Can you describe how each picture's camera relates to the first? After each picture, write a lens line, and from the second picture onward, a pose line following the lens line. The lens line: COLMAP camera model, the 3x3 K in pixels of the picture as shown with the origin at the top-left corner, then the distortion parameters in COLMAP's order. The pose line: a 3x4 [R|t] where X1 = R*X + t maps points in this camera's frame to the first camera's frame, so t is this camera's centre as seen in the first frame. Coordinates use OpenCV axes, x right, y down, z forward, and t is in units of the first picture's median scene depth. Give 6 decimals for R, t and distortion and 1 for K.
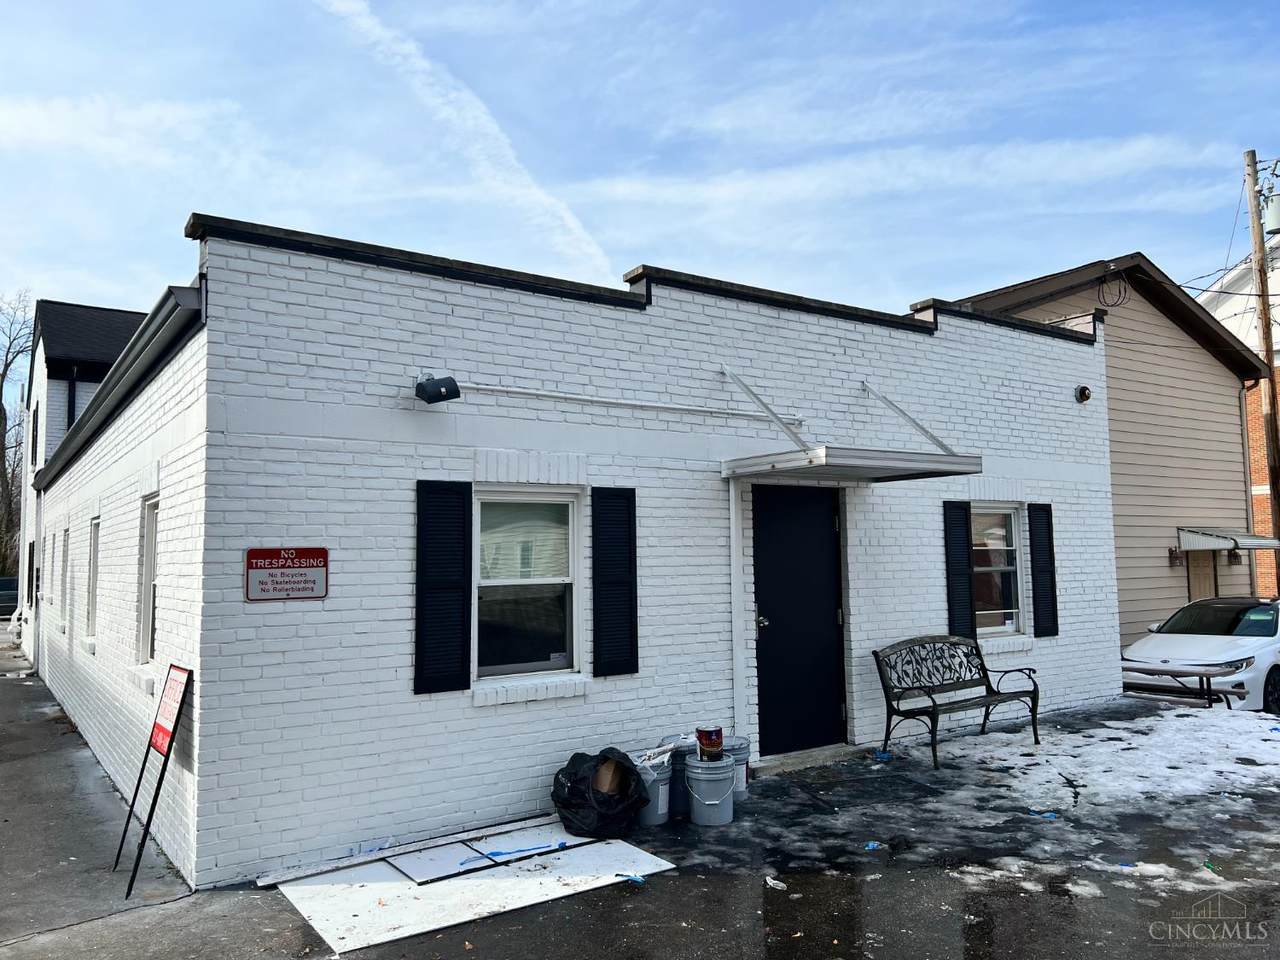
lens RADIAL K [[959.0, 0, 640.1], [0, 959.0, 479.2], [0, 0, 1]] dist [-0.004742, -0.000536]
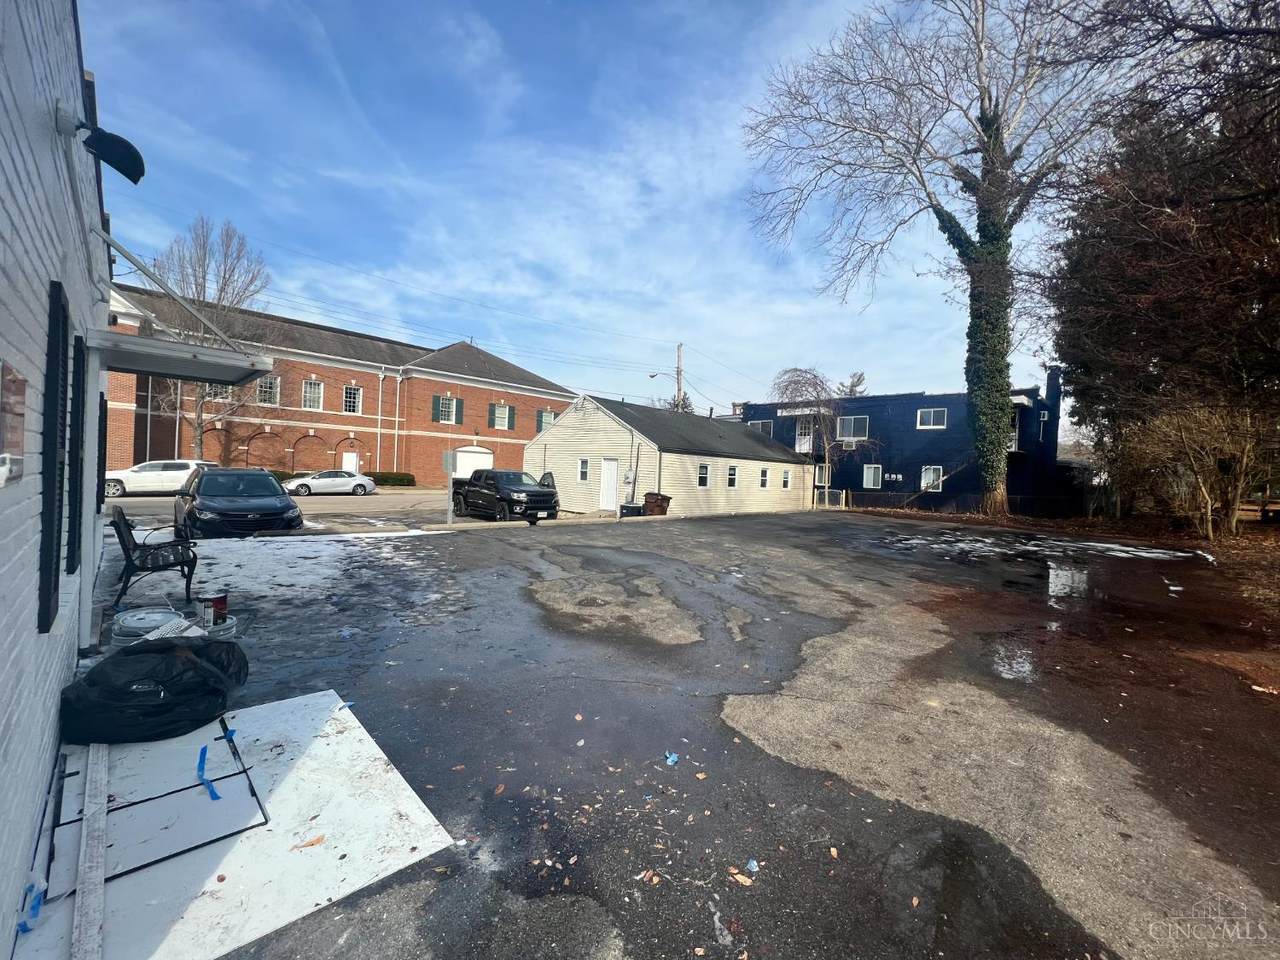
lens RADIAL K [[508.5, 0, 640.8], [0, 508.5, 479.7], [0, 0, 1]] dist [0.002378, 0.000219]
pose [[-0.202435, -0.010985, 0.979234, -0.673255], [-0.126690, 0.991828, -0.015064, 0.089178], [-0.971066, -0.127108, -0.202173, 0.758033]]
